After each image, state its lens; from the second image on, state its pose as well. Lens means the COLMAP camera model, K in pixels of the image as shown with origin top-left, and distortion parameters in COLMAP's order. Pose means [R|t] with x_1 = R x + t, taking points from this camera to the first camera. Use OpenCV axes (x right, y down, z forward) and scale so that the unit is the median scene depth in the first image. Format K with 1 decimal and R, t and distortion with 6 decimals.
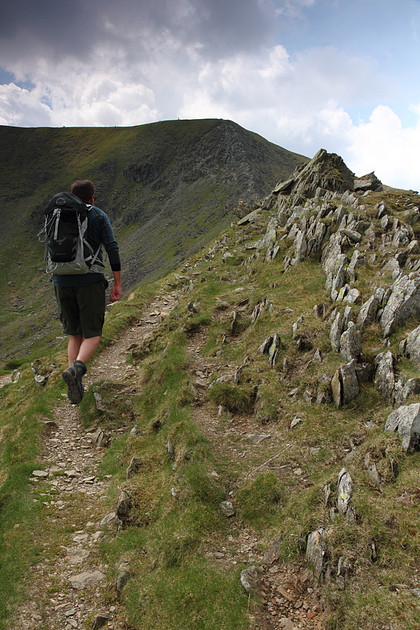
lens RADIAL K [[586.6, 0, 211.0], [0, 586.6, 313.5], [0, 0, 1]] dist [0.044066, 0.000000]
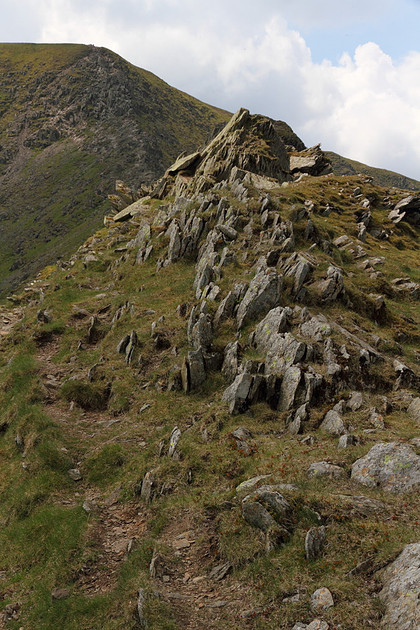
lens RADIAL K [[1109.9, 0, 209.0], [0, 1109.9, 316.1], [0, 0, 1]] dist [0.179235, 0.000000]
pose [[0.993008, 0.005552, 0.117914, 0.019068], [0.002306, 0.997790, -0.066401, 0.117263], [-0.118022, 0.066208, 0.990801, -0.723136]]
